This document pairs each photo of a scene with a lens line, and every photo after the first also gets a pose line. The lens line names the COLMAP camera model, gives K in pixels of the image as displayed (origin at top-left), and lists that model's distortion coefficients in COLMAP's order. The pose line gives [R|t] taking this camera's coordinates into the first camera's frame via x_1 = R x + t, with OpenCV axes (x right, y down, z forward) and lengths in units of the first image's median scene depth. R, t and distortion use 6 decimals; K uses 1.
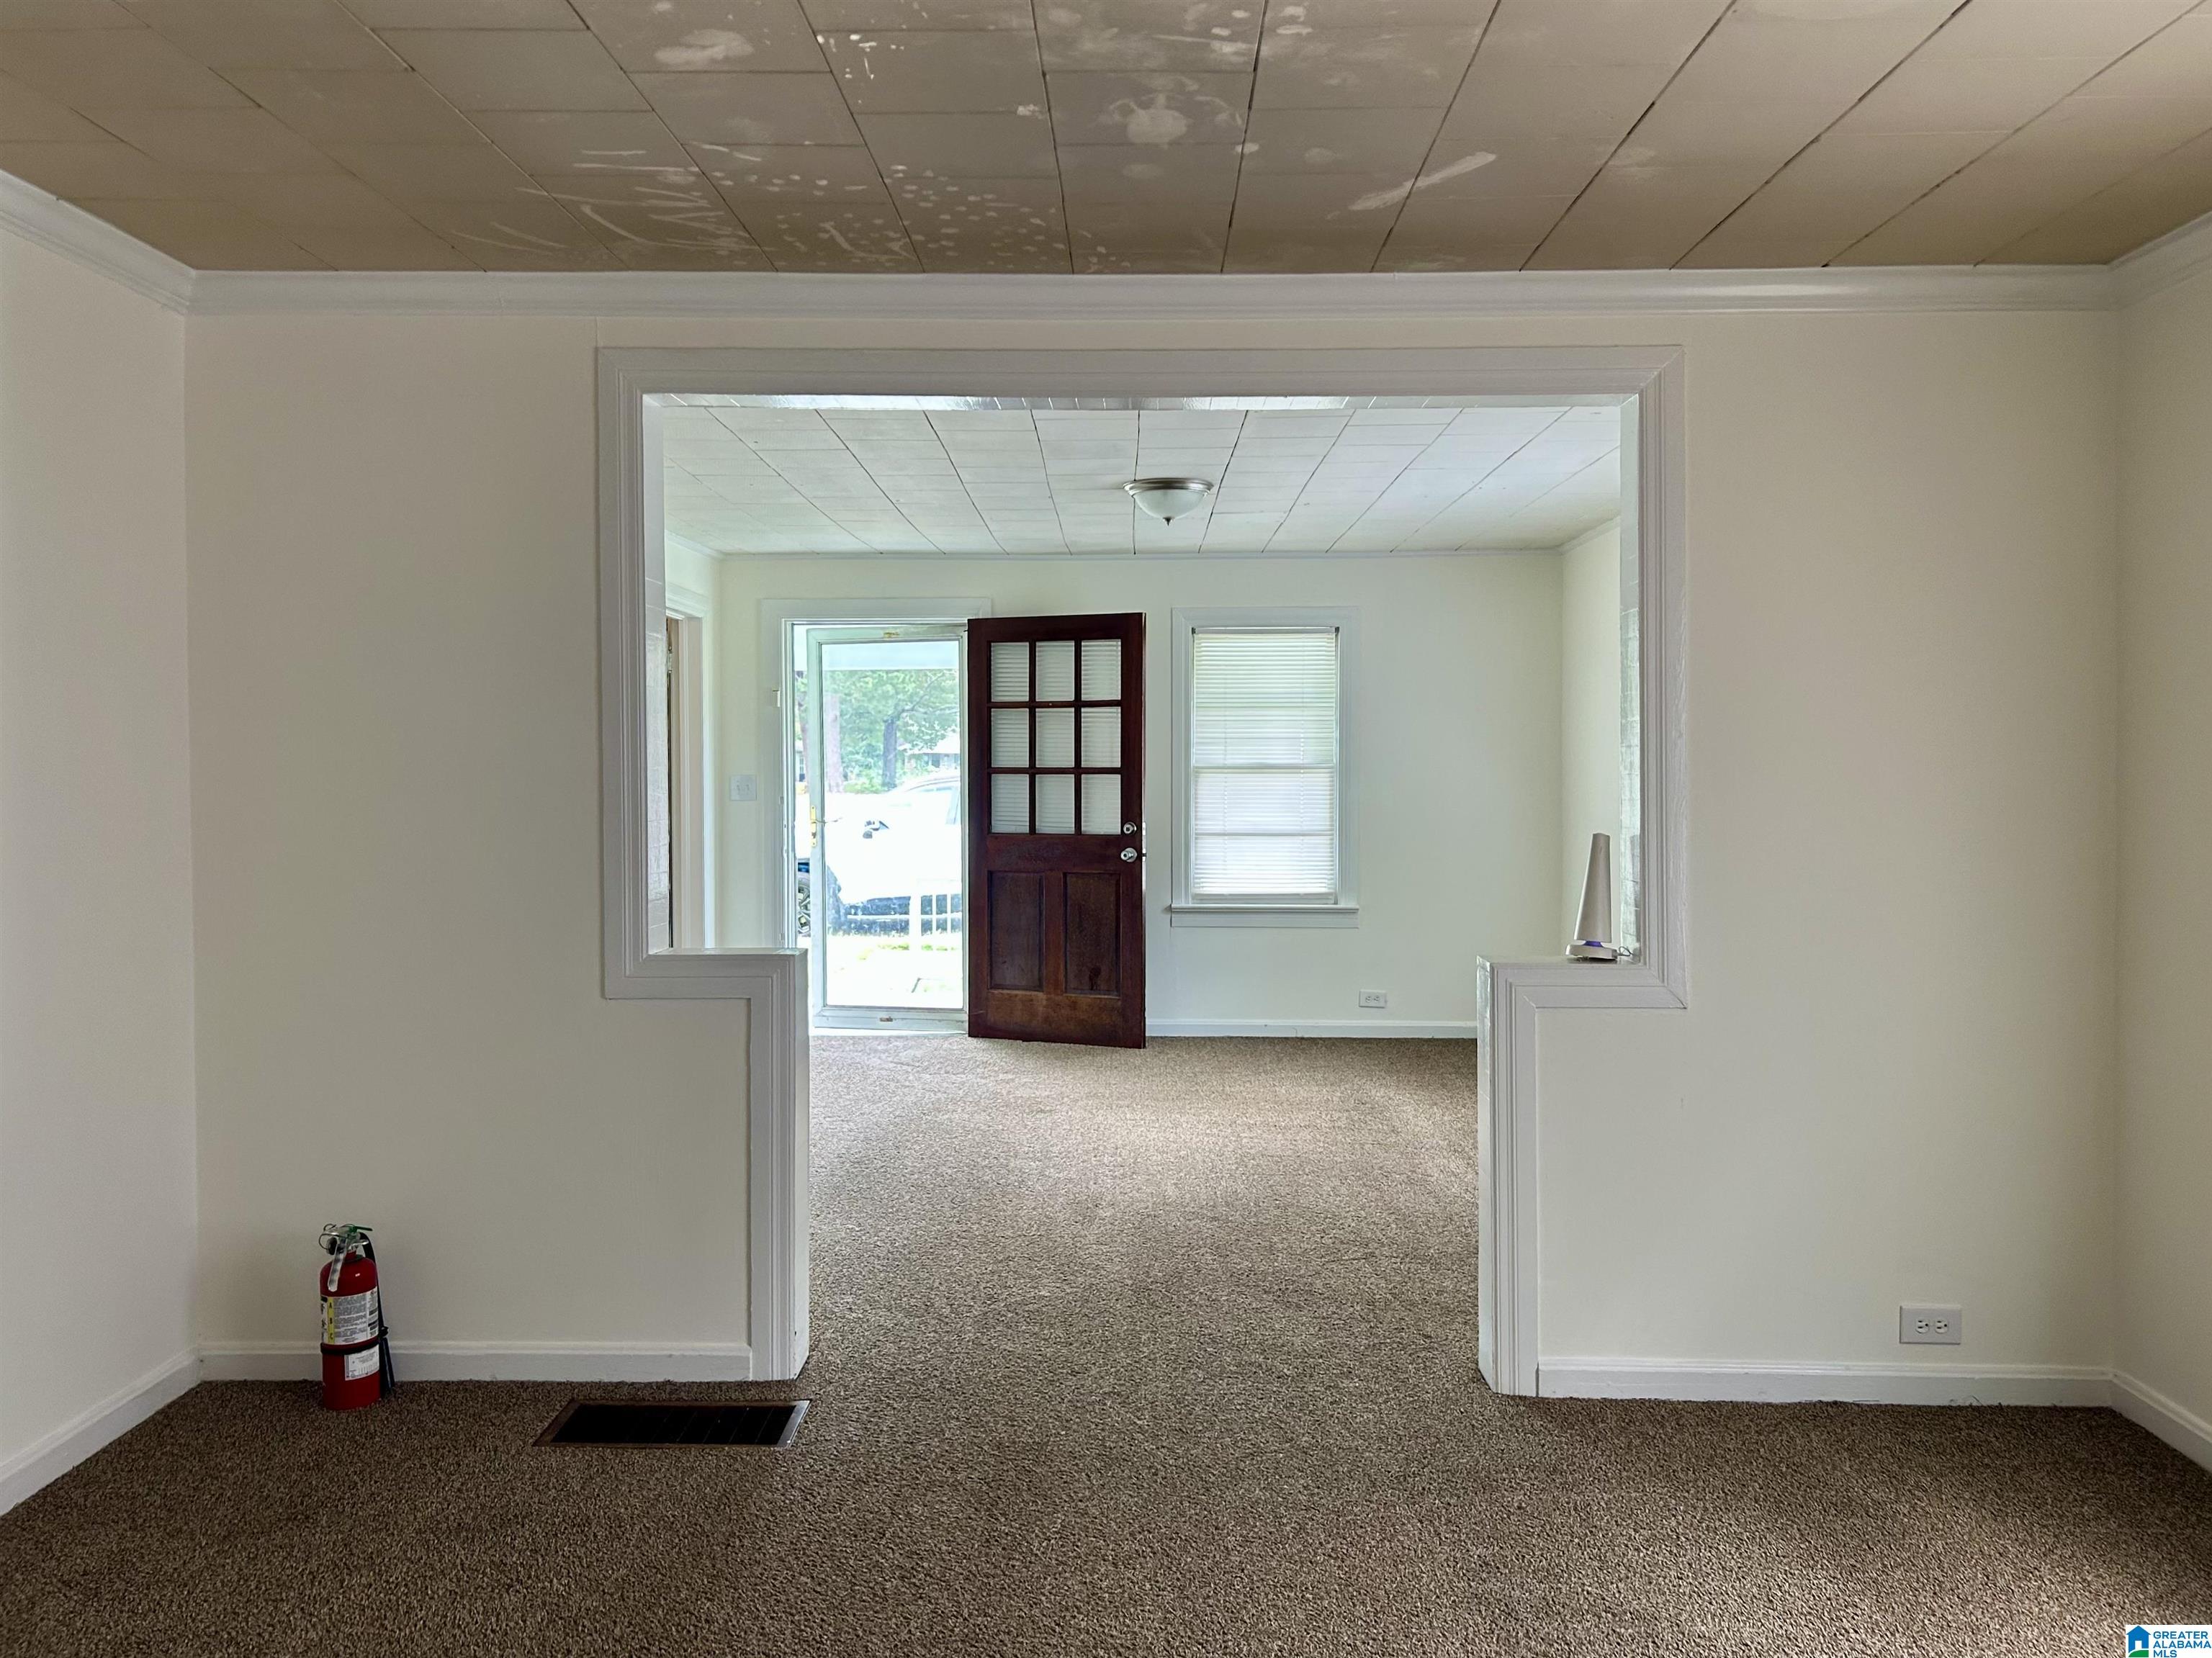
lens RADIAL K [[1690.1, 0, 1106.0], [0, 1690.1, 829.0], [0, 0, 1]] dist [0.115710, -0.153258]
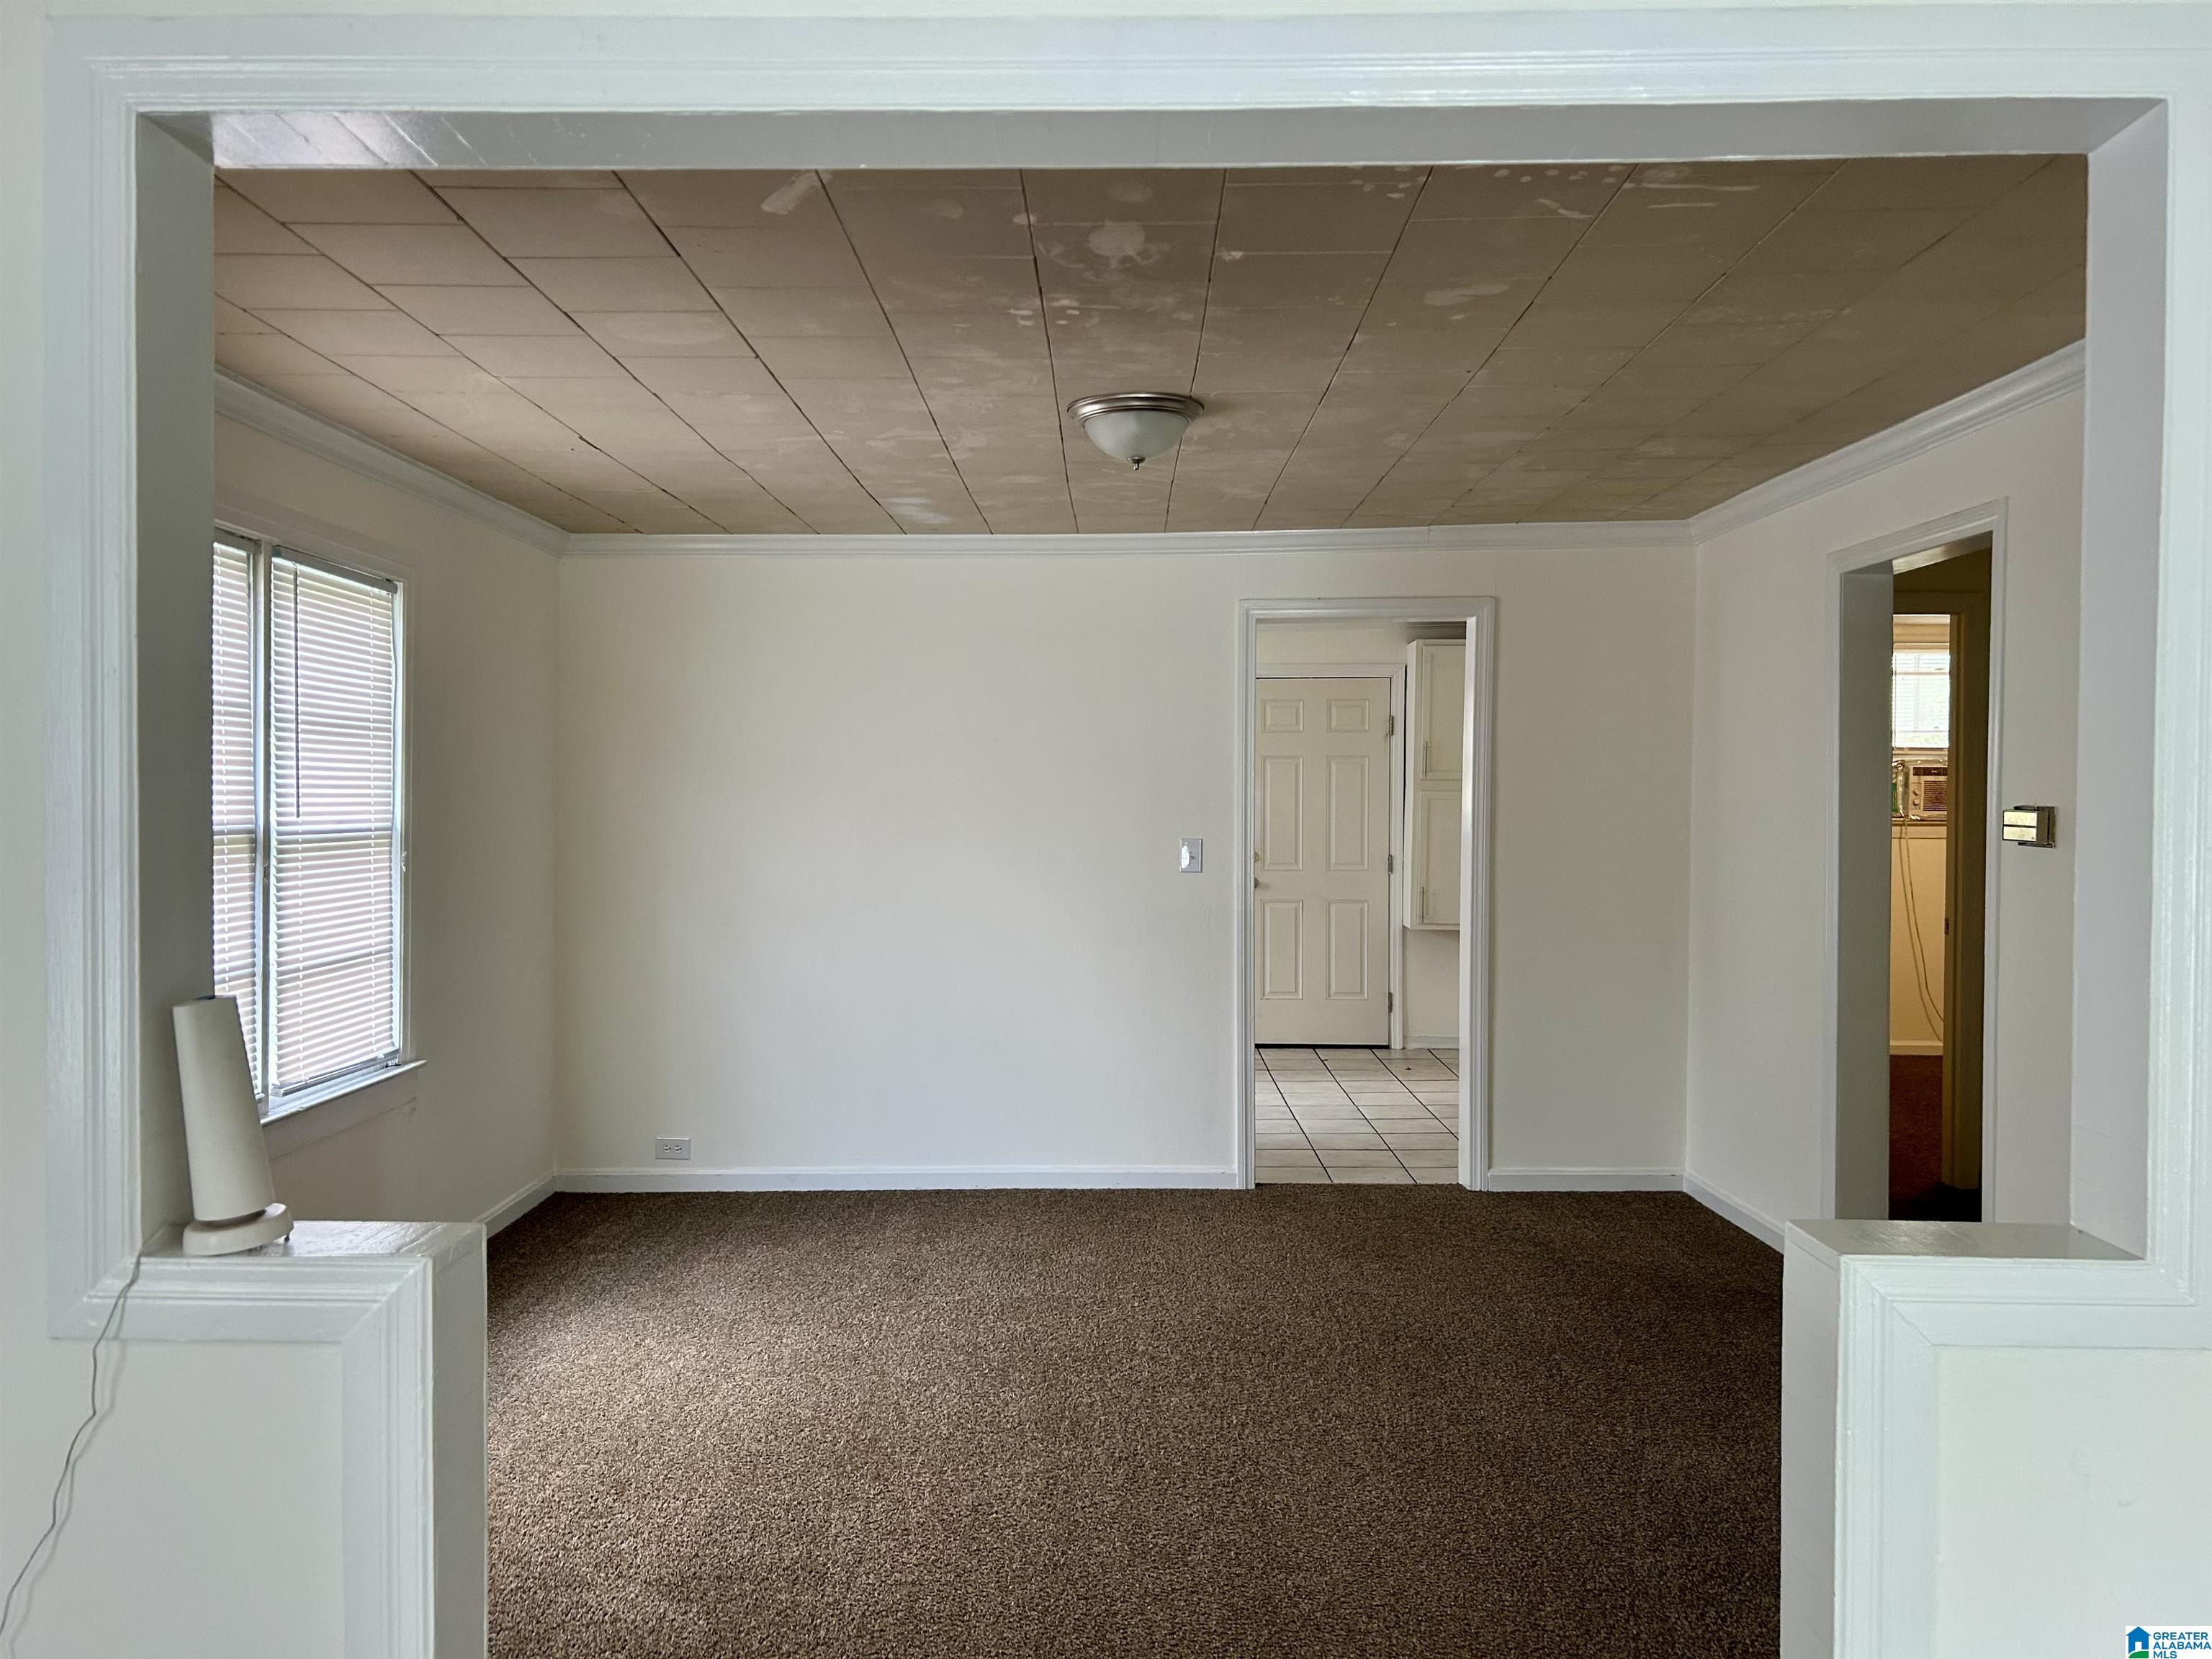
lens RADIAL K [[1690.3, 0, 1106.0], [0, 1690.3, 829.5], [0, 0, 1]] dist [0.115710, -0.153258]
pose [[-0.999885, -0.006863, -0.013553, 0.053451], [-0.007650, 0.998233, 0.058927, -0.120612], [0.013125, 0.059024, -0.998170, 2.307365]]
